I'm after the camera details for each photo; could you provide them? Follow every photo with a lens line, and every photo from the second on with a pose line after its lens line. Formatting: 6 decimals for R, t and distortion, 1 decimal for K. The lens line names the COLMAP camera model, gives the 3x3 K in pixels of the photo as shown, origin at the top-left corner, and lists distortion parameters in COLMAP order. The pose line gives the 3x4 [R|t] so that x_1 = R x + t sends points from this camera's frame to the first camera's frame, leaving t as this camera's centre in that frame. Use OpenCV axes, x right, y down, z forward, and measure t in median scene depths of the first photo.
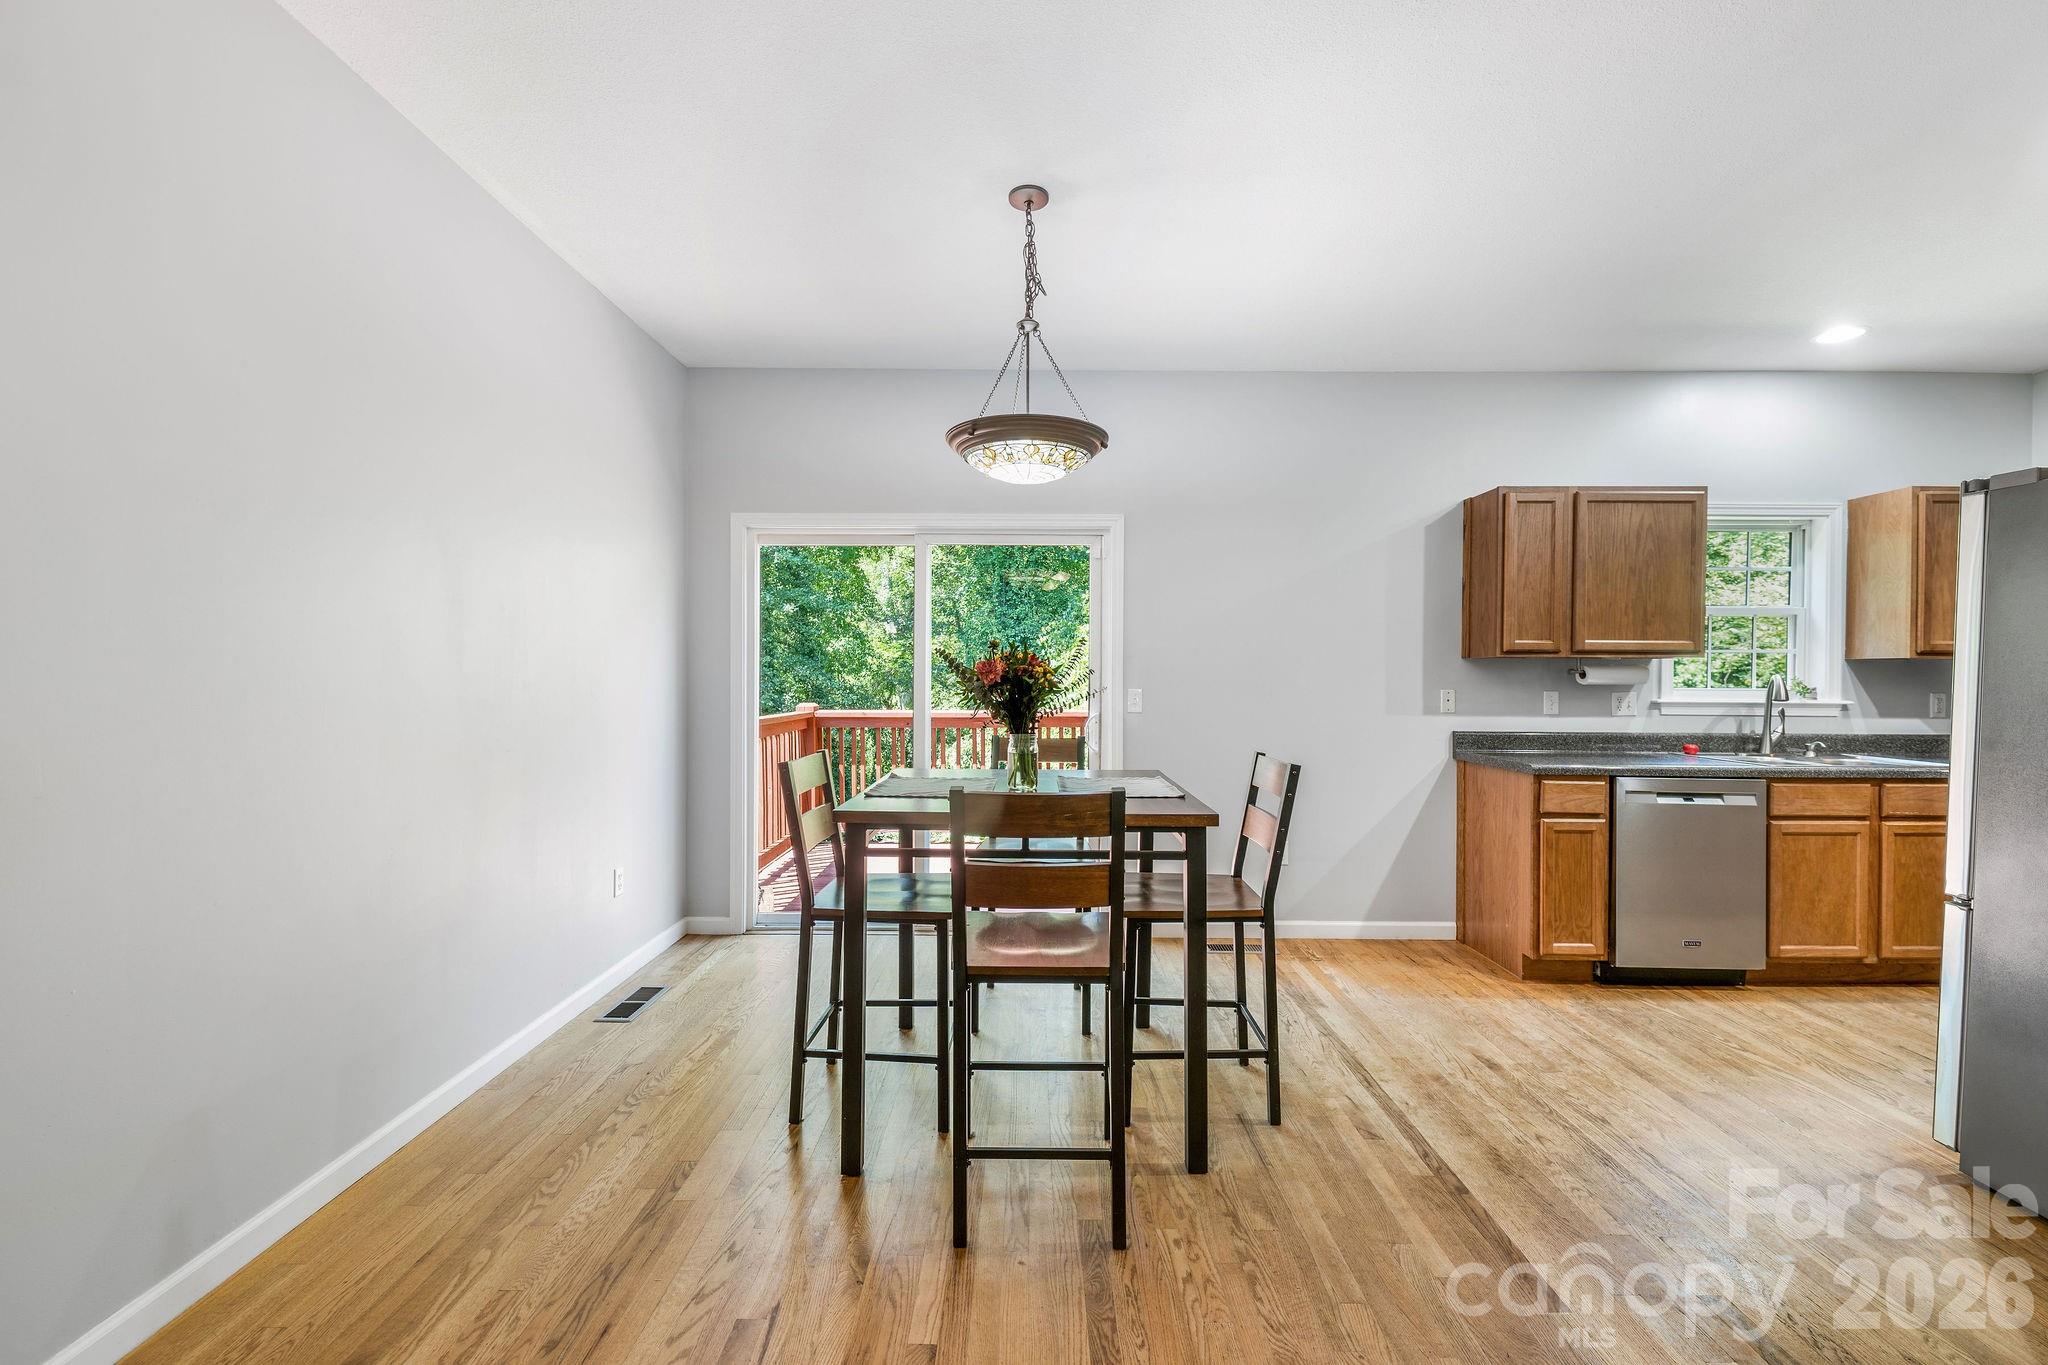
lens RADIAL K [[825.8, 0, 1024.0], [0, 825.8, 682.5], [0, 0, 1]] dist [0.000284, -0.000198]
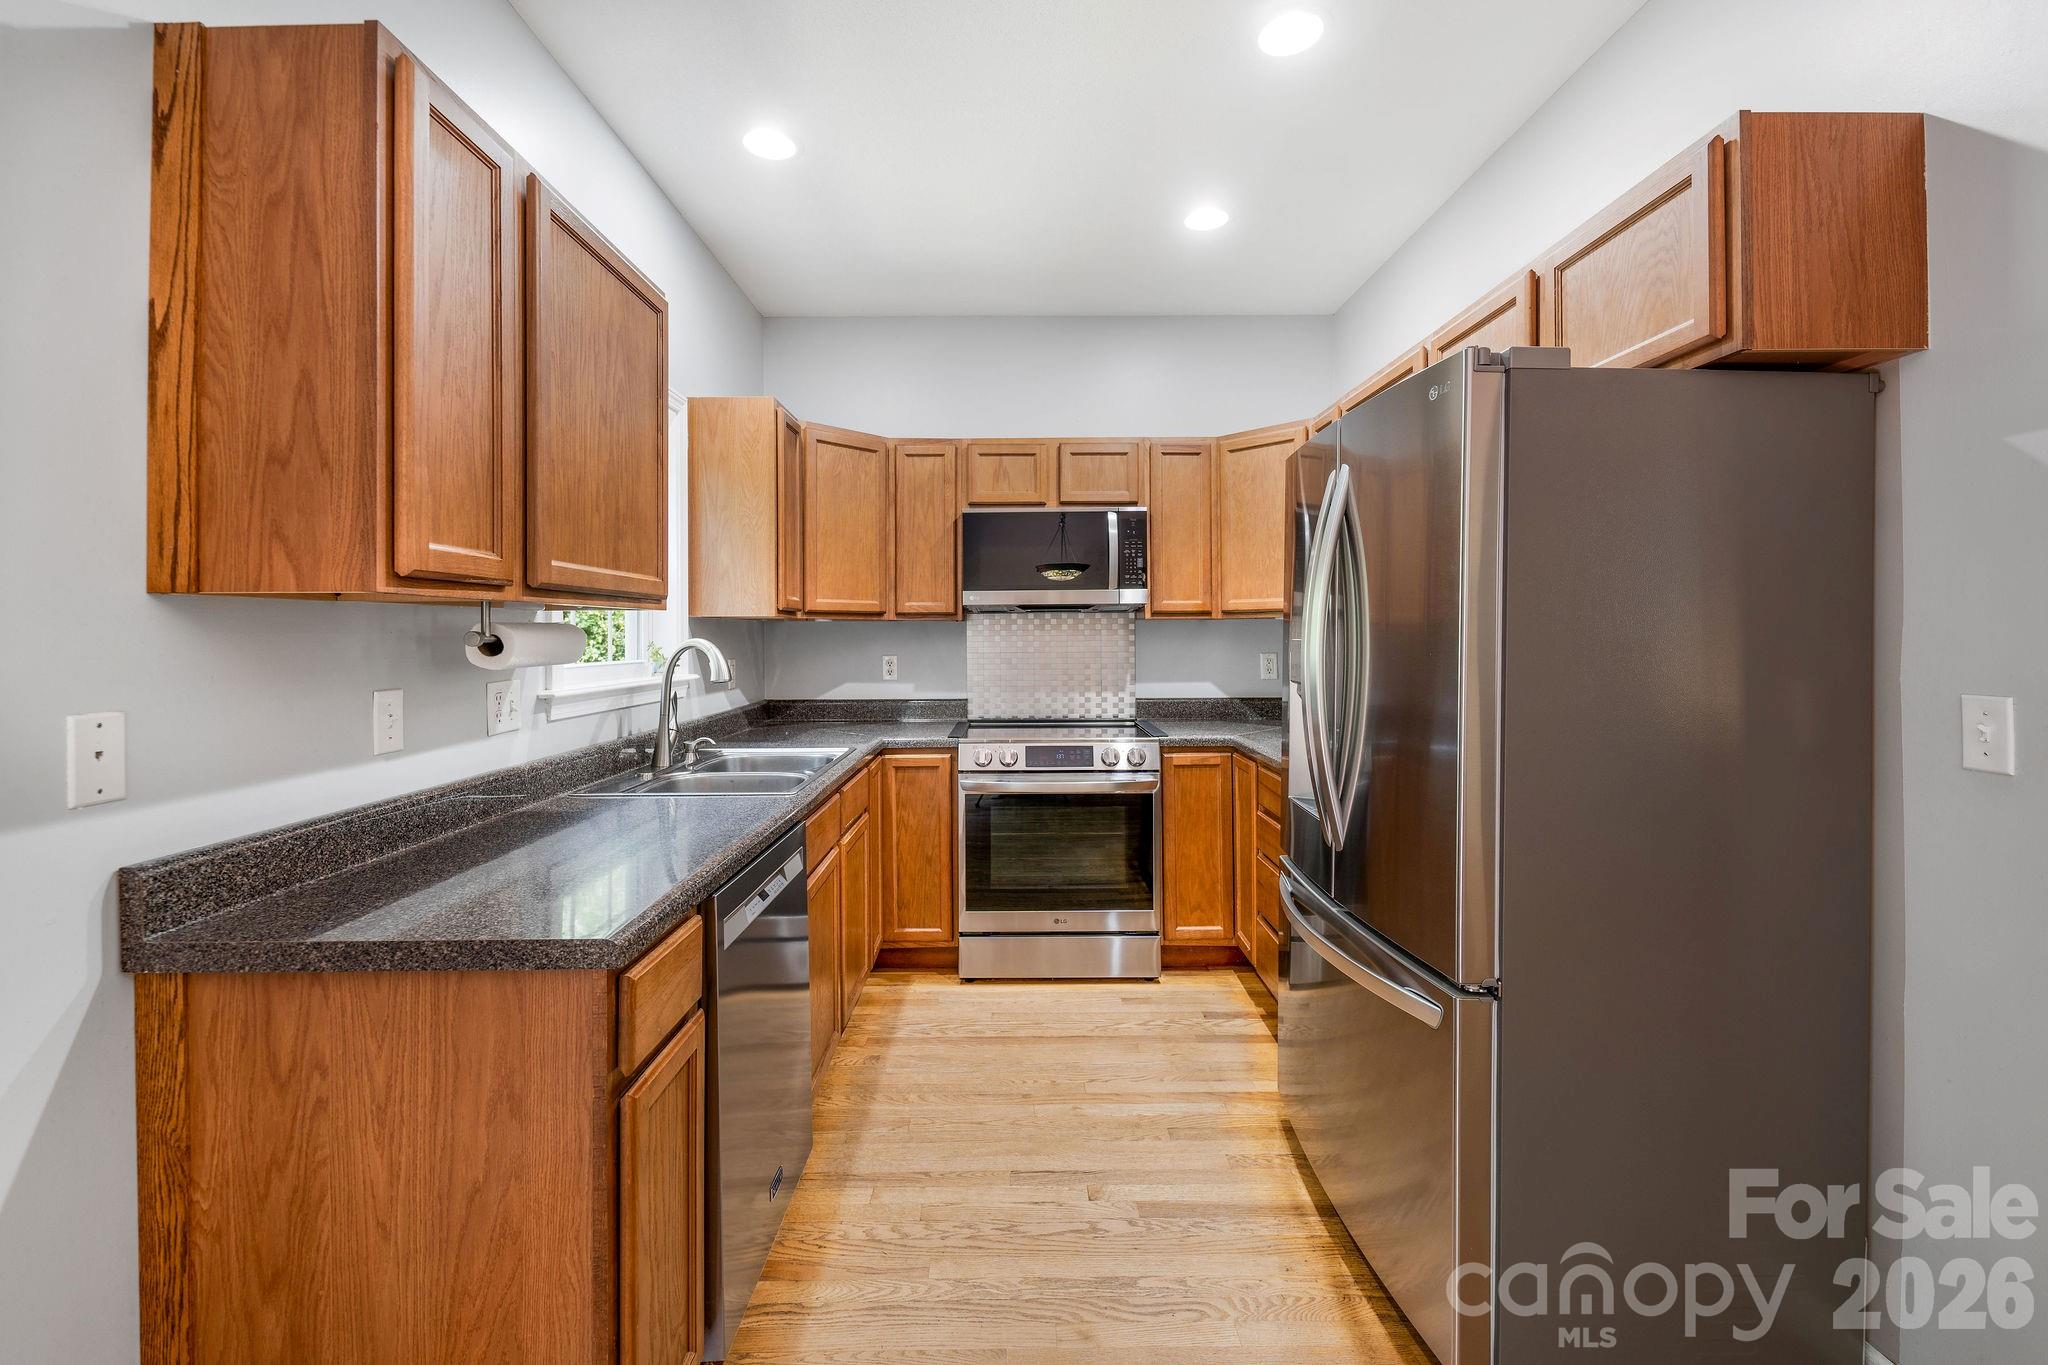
lens RADIAL K [[852.8, 0, 1025.2], [0, 852.8, 624.6], [0, 0, 1]] dist [0.000413, -0.000187]
pose [[-0.017850, 0.005196, 0.999827, 0.263521], [0.012791, 0.999906, -0.004968, -0.015045], [-0.999759, 0.012700, -0.017915, 0.776973]]
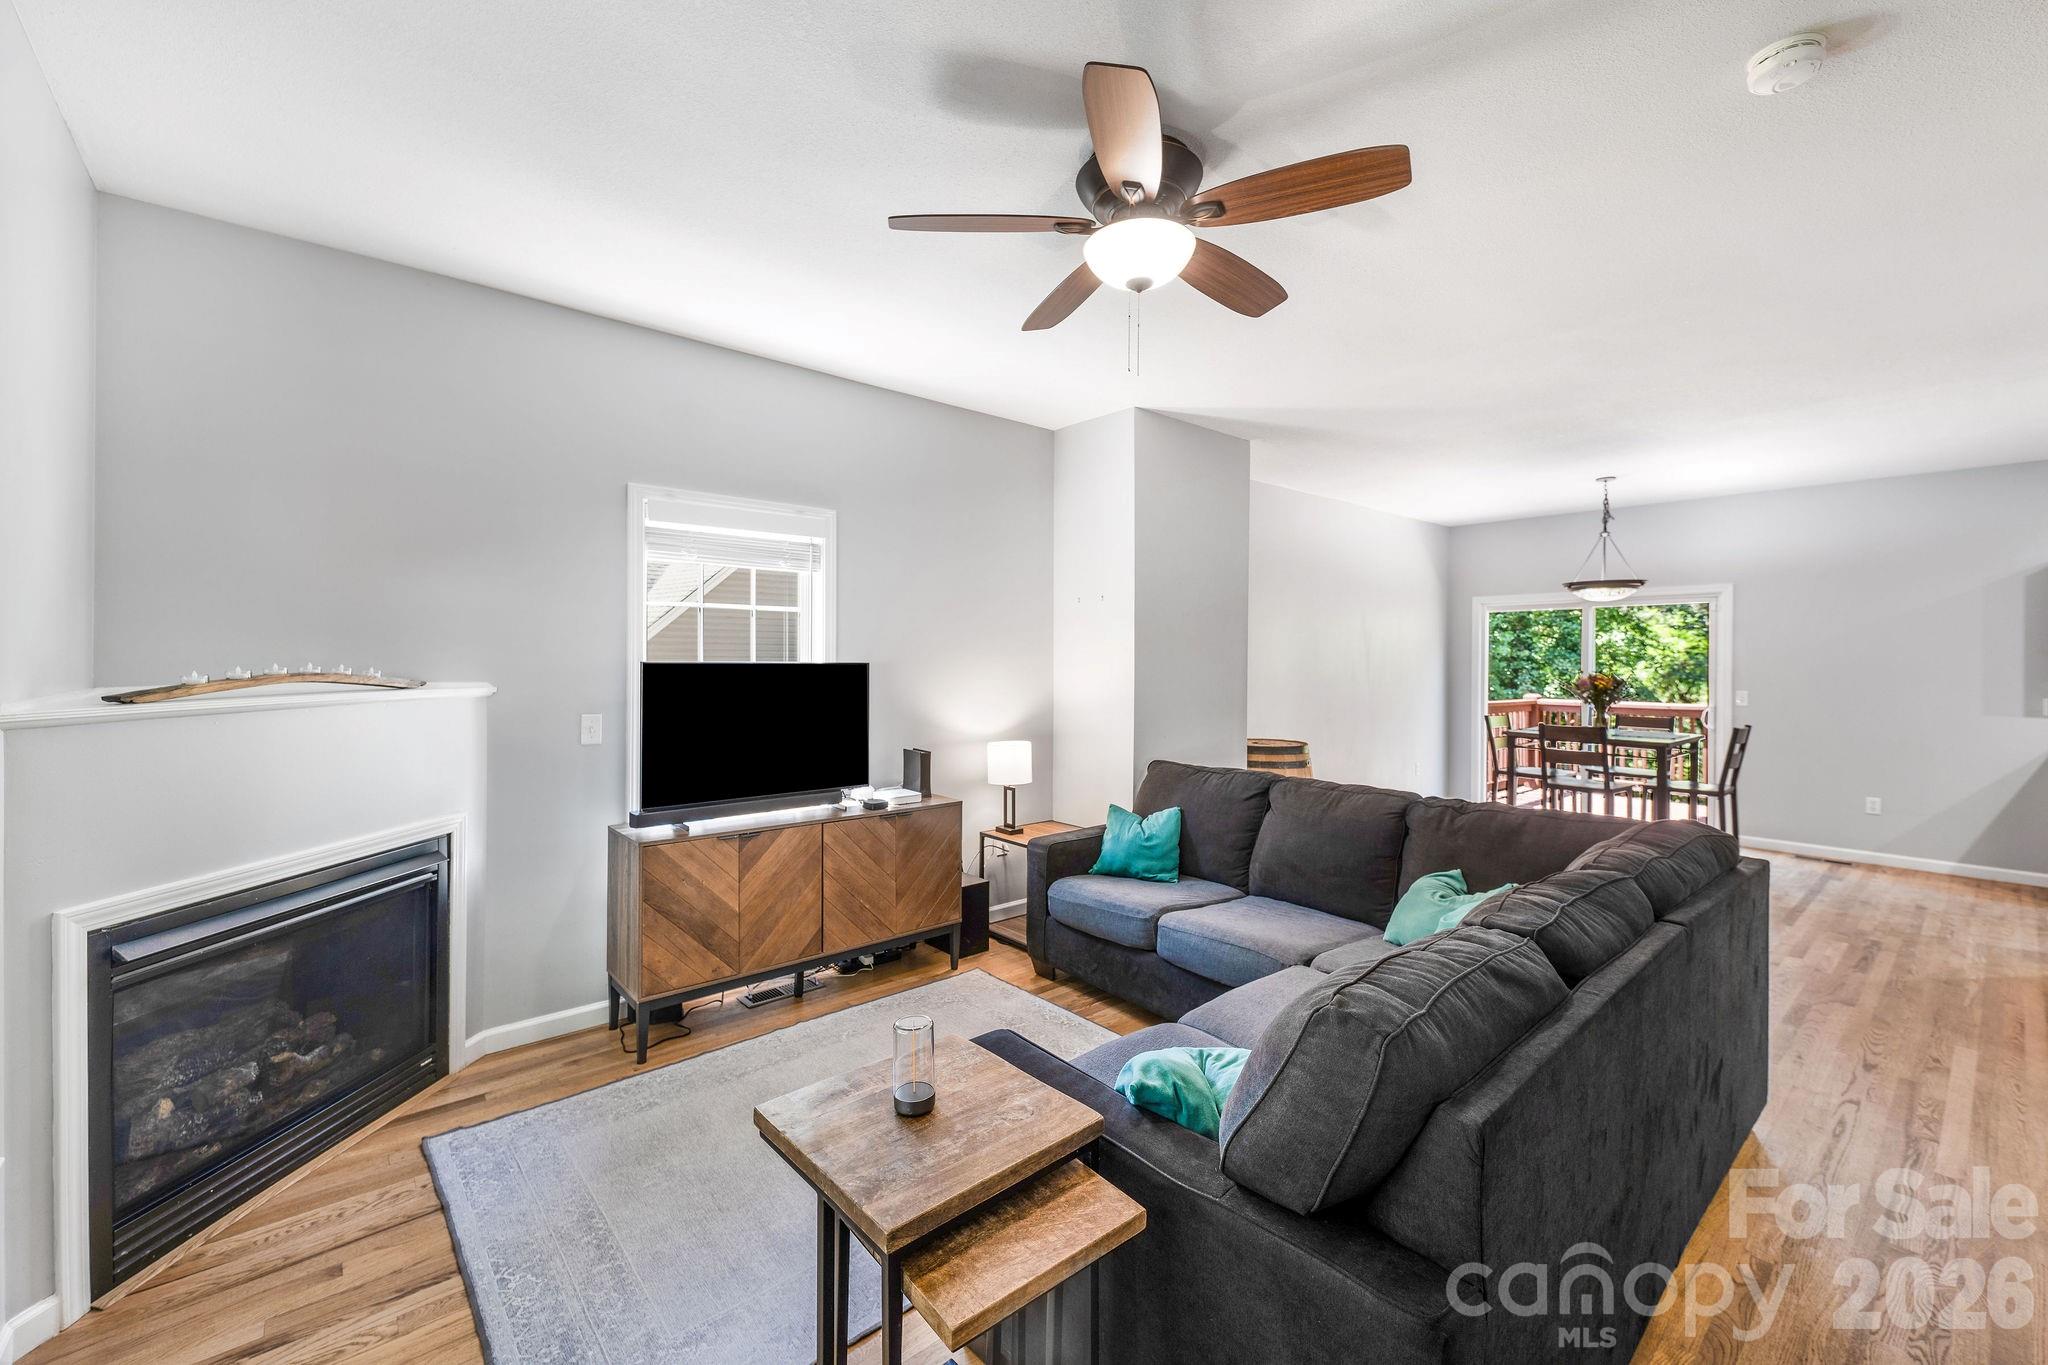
lens RADIAL K [[822.4, 0, 1035.0], [0, 822.4, 659.3], [0, 0, 1]] dist [0.021840, -0.009713]
pose [[0.659424, -0.002153, -0.751769, 0.485158], [-0.007331, 0.999930, -0.009293, -0.032258], [0.751736, 0.011639, 0.659362, -1.197970]]
